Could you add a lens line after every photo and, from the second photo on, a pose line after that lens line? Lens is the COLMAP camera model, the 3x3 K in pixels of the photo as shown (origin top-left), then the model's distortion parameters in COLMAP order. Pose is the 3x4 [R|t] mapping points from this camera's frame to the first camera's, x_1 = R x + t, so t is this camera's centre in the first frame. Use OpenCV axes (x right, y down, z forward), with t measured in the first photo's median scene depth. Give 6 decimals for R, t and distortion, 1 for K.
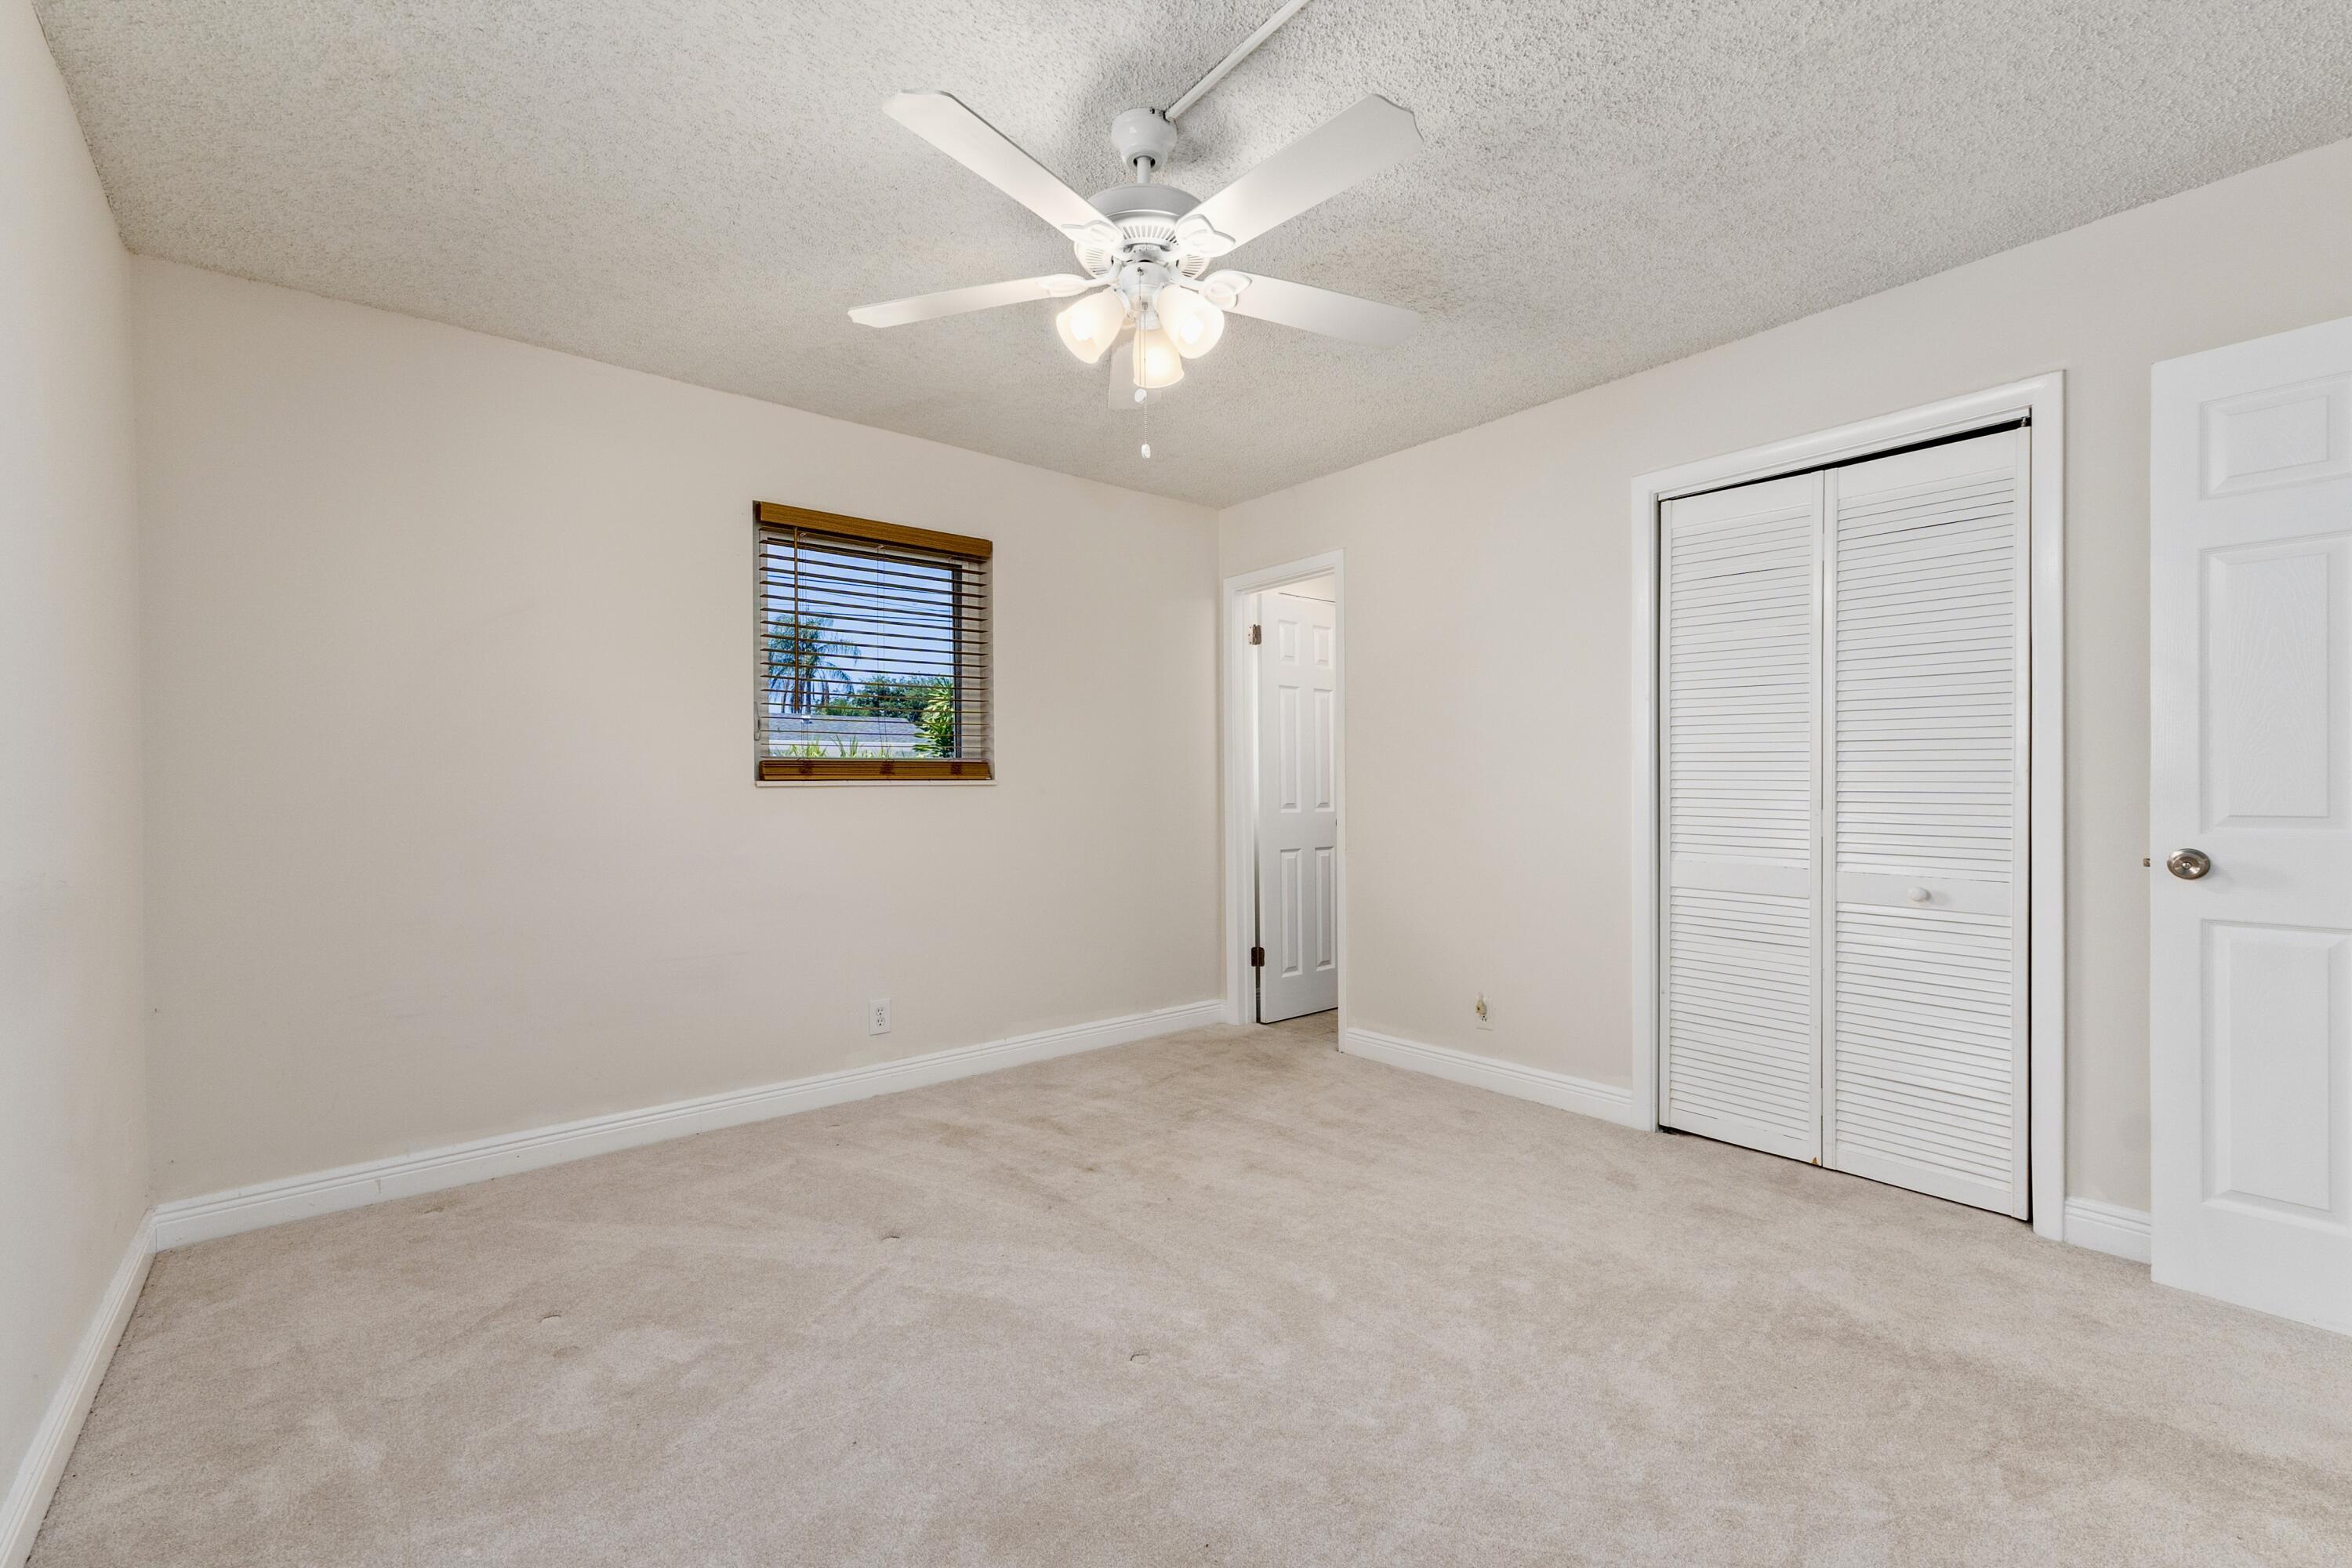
lens RADIAL K [[994.9, 0, 1183.8], [0, 994.9, 802.8], [0, 0, 1]] dist [0.003295, 0.000296]
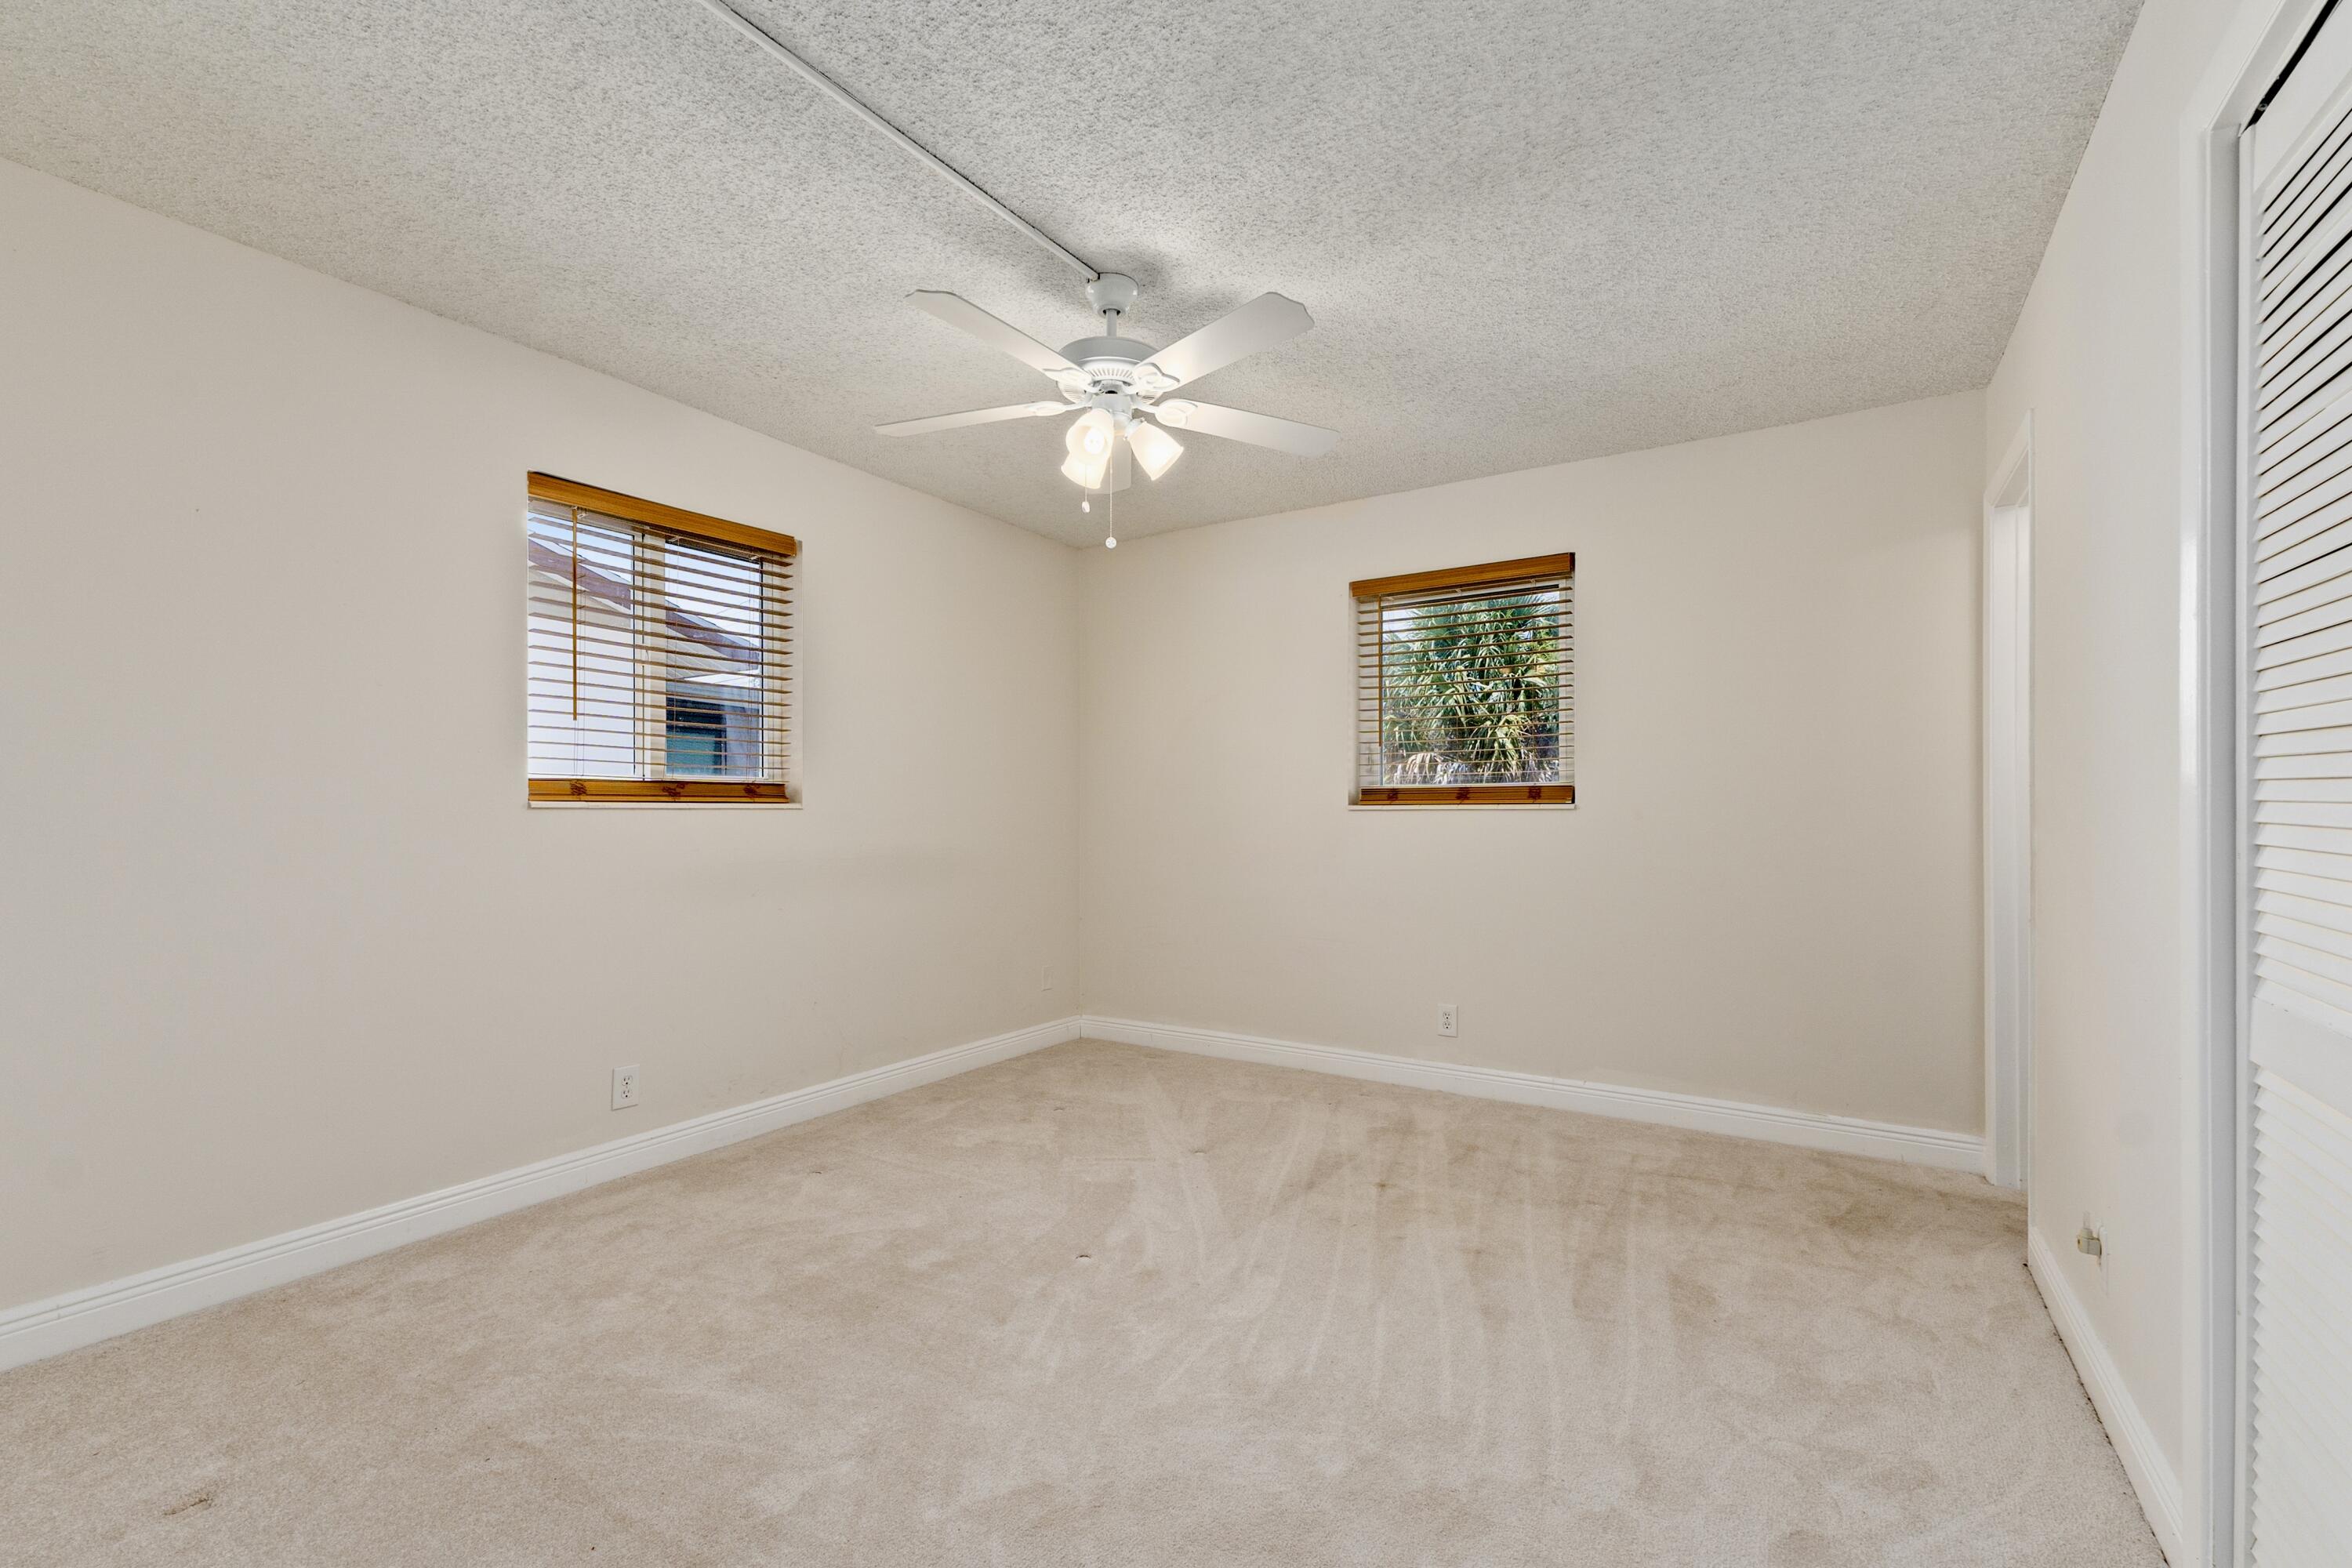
lens RADIAL K [[994.9, 0, 1183.8], [0, 994.9, 802.8], [0, 0, 1]] dist [0.003295, 0.000296]
pose [[0.309358, -0.000086, -0.950946, 0.712966], [-0.019070, 0.999798, -0.006294, -0.012471], [0.950755, 0.020081, 0.309294, 0.422506]]
